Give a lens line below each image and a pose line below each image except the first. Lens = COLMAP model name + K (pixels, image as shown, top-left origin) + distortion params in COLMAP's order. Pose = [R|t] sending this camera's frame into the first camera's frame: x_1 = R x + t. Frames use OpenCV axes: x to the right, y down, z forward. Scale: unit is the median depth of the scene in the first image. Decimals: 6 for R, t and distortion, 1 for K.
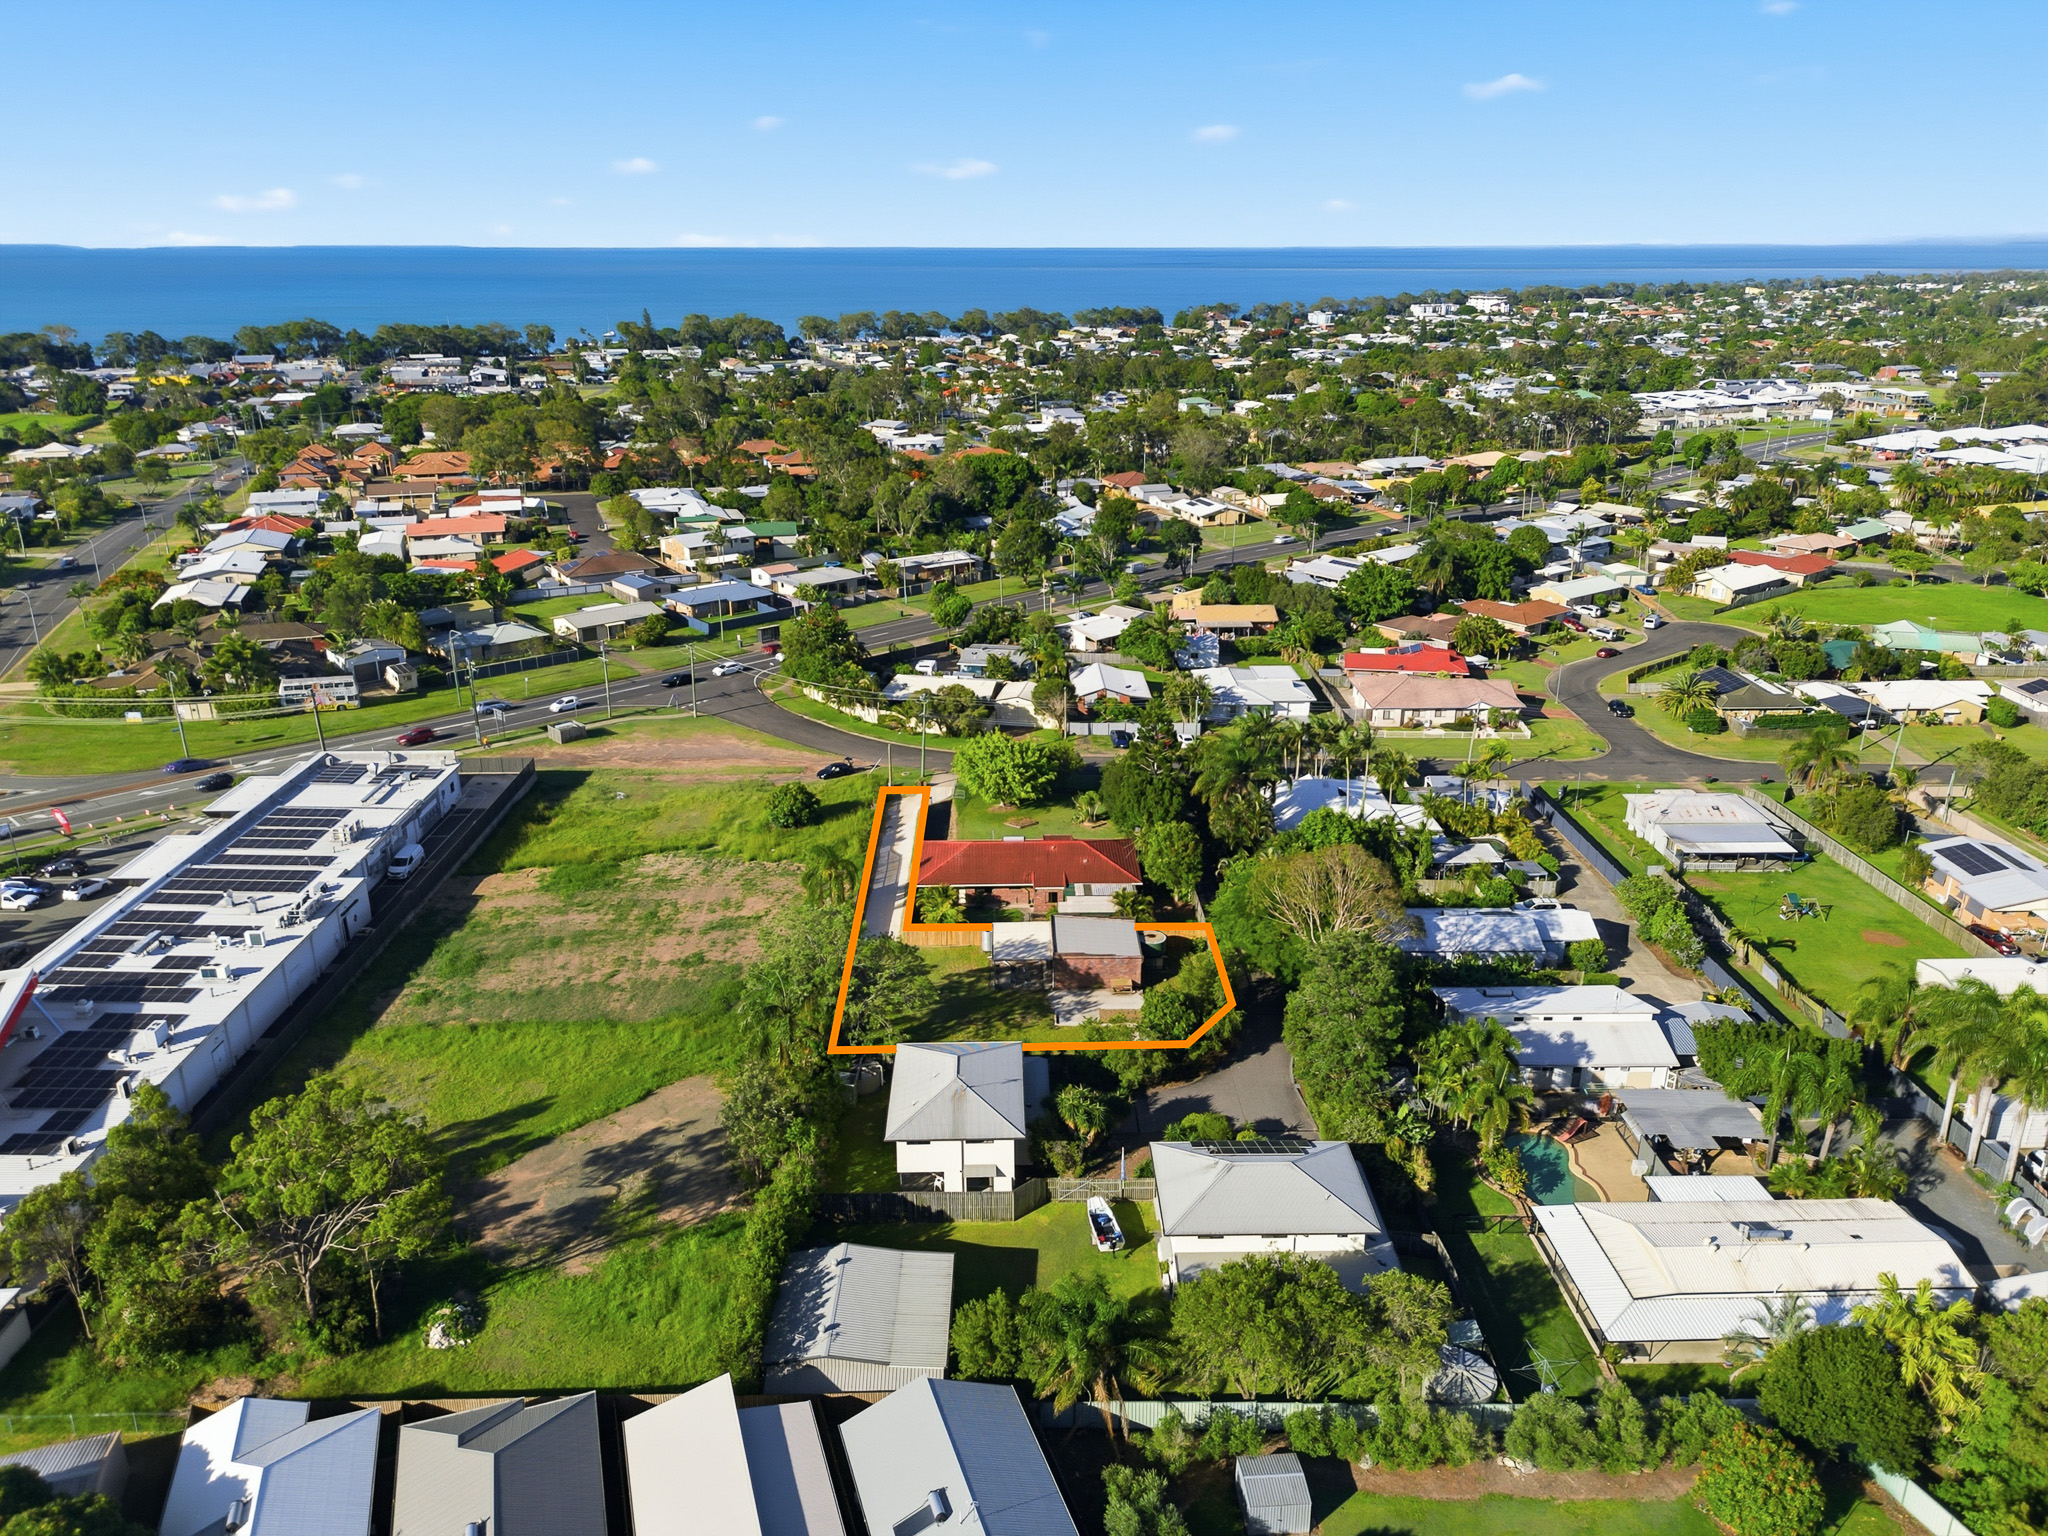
lens RADIAL K [[1455.8, 0, 1024.0], [0, 1455.8, 768.0], [0, 0, 1]] dist [0.063802, -0.069322]
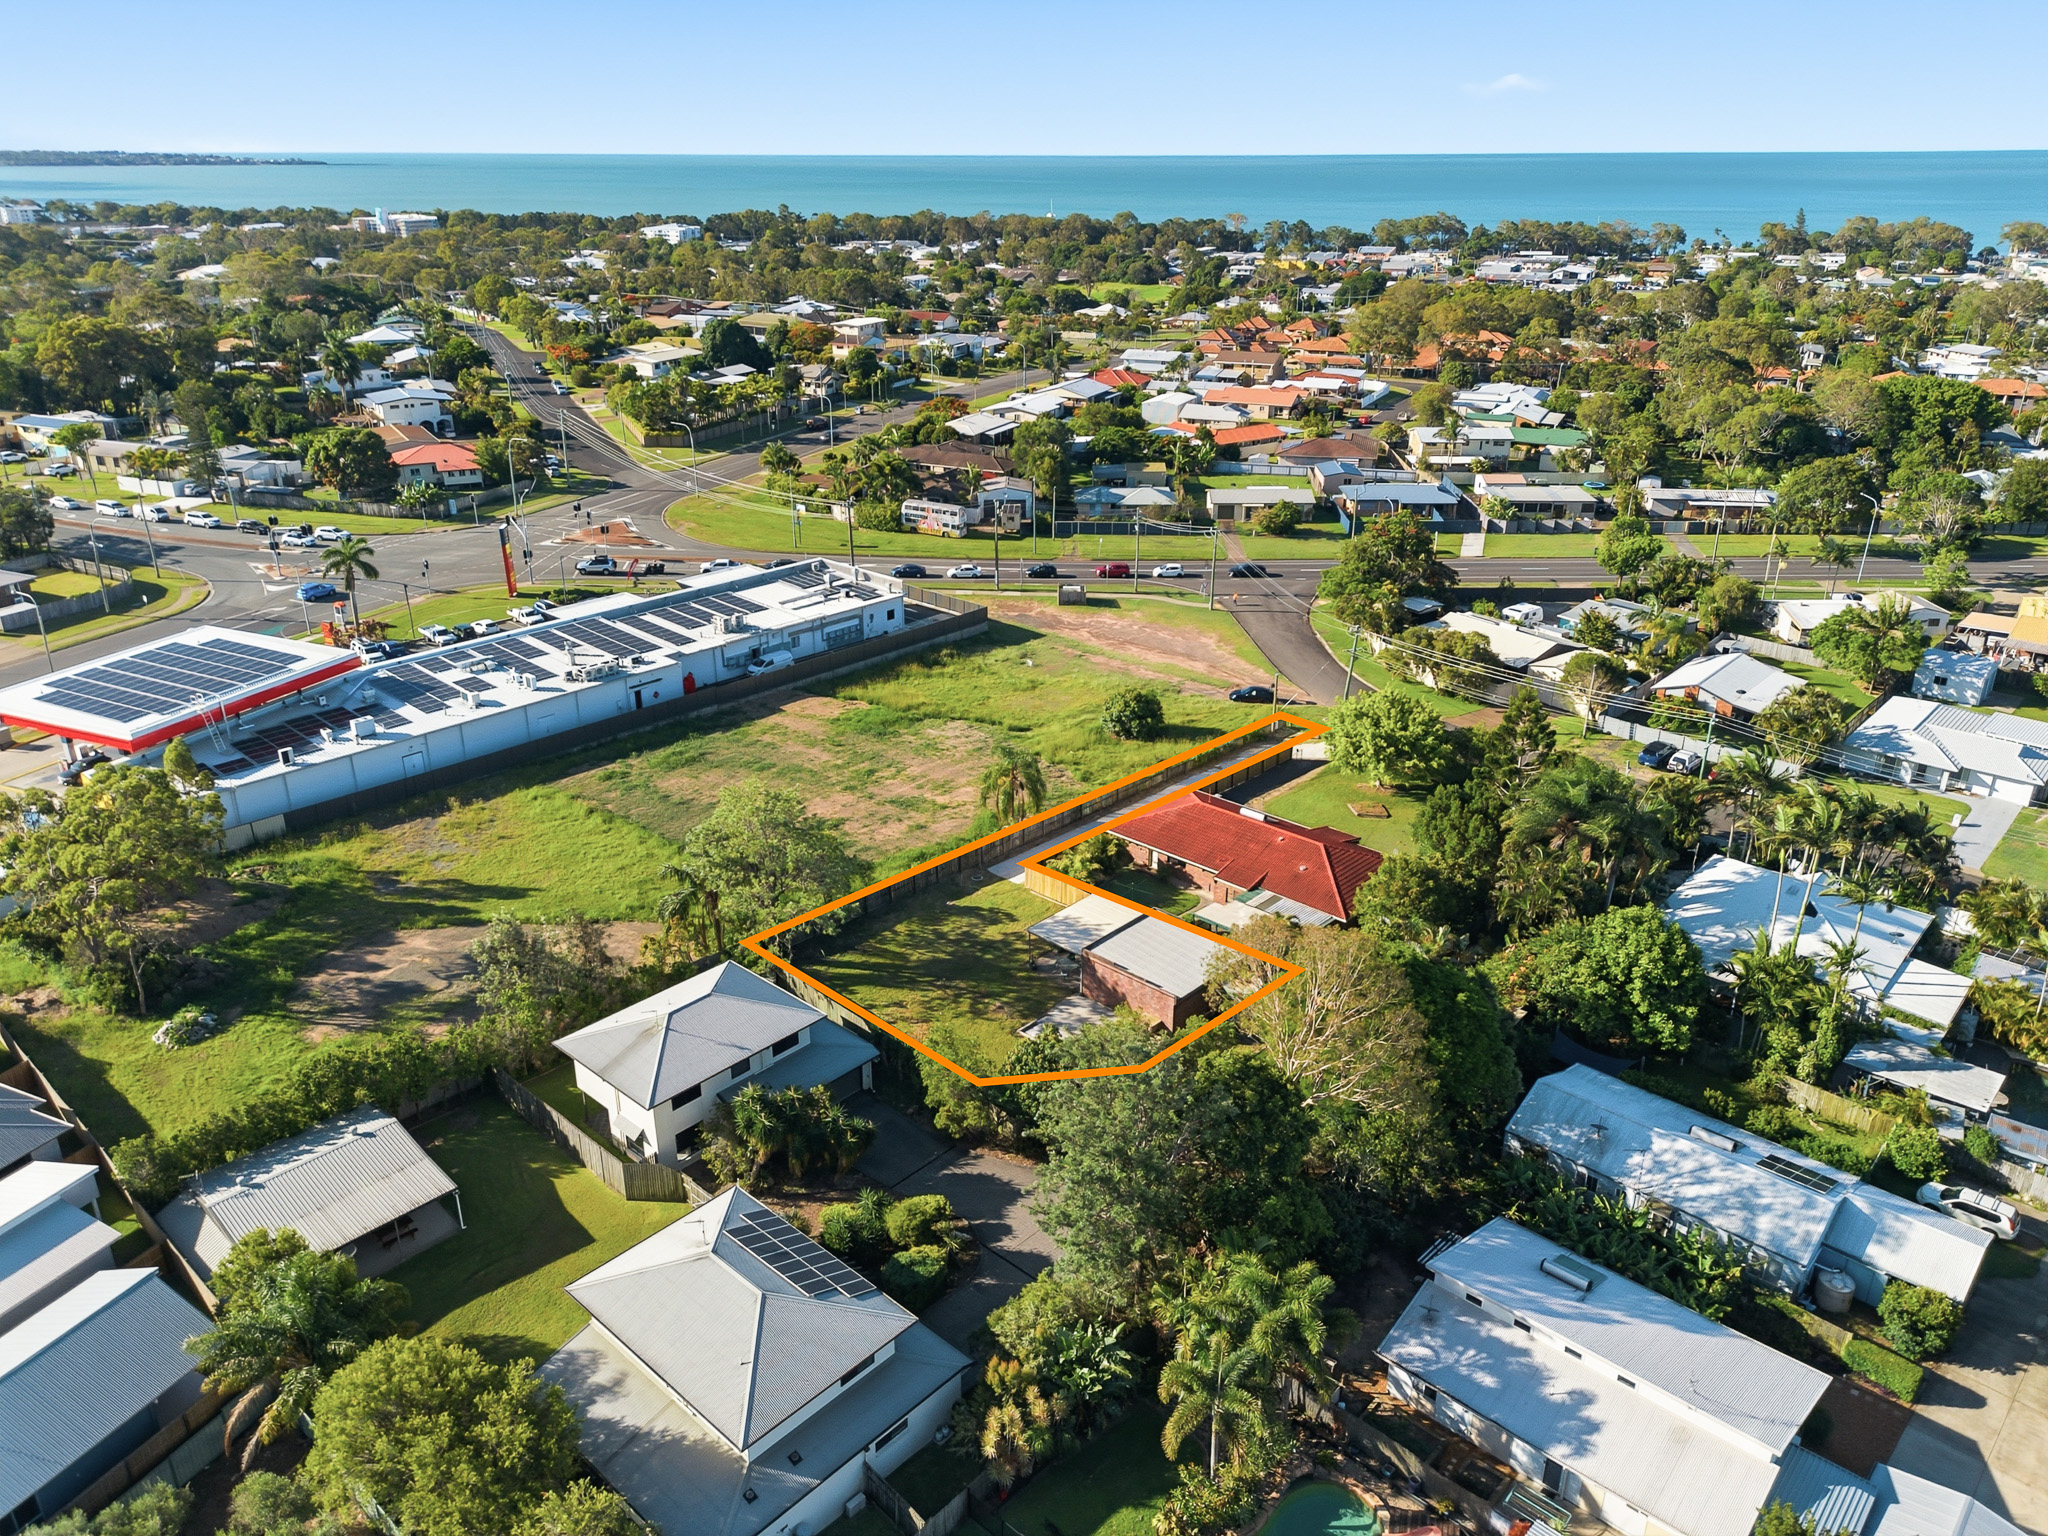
lens RADIAL K [[1455.8, 0, 1024.0], [0, 1455.8, 768.0], [0, 0, 1]] dist [0.063802, -0.069322]
pose [[0.718704, 0.269928, -0.640784, 0.370683], [-0.235261, 0.961619, 0.141210, -0.051571], [0.654307, 0.049263, 0.754623, 0.320834]]
